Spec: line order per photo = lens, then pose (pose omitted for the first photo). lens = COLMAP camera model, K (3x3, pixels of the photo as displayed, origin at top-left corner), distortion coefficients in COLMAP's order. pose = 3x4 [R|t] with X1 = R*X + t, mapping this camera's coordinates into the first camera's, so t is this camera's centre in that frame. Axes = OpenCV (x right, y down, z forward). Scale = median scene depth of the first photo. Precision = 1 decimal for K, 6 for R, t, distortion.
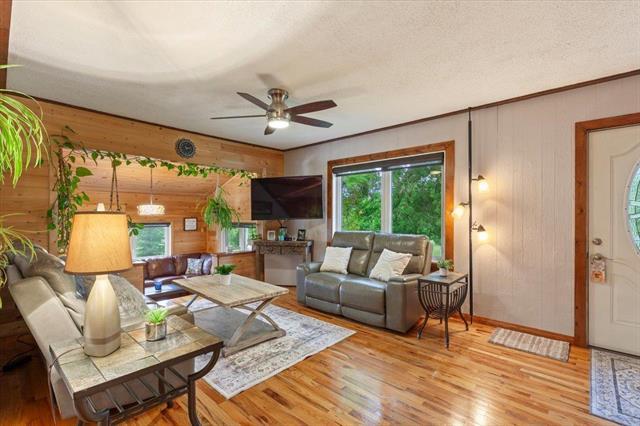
lens RADIAL K [[293.7, 0, 322.7], [0, 293.7, 215.7], [0, 0, 1]] dist [0.000190, 0.000171]
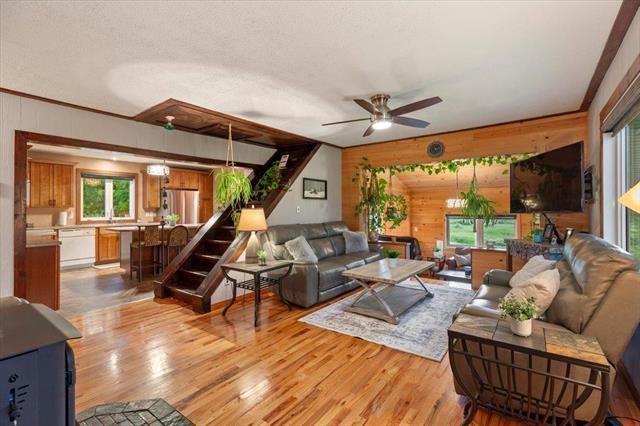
lens RADIAL K [[288.2, 0, 323.4], [0, 288.2, 205.5], [0, 0, 1]] dist [0.002733, 0.000143]
pose [[0.103072, -0.011397, -0.994609, 0.917640], [0.007579, 0.999914, -0.010672, -0.002969], [0.994645, -0.006438, 0.103149, 0.687636]]
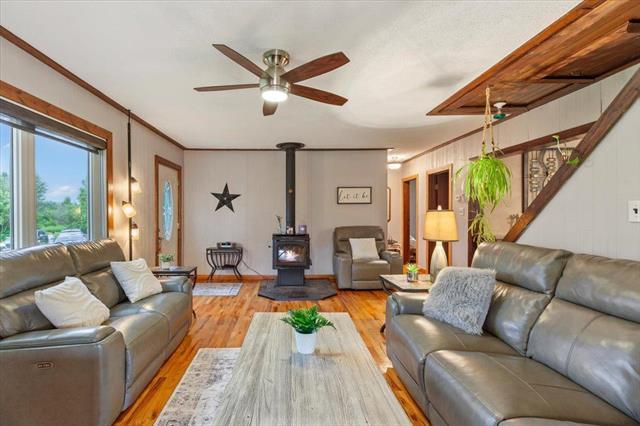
lens RADIAL K [[301.9, 0, 281.6], [0, 301.9, 215.1], [0, 0, 1]] dist [-0.000179, -0.000105]
pose [[-0.673356, 0.002516, 0.739314, -0.766440], [0.002689, 0.999996, -0.000953, 0.010136], [-0.739313, 0.001346, -0.673360, 1.557970]]
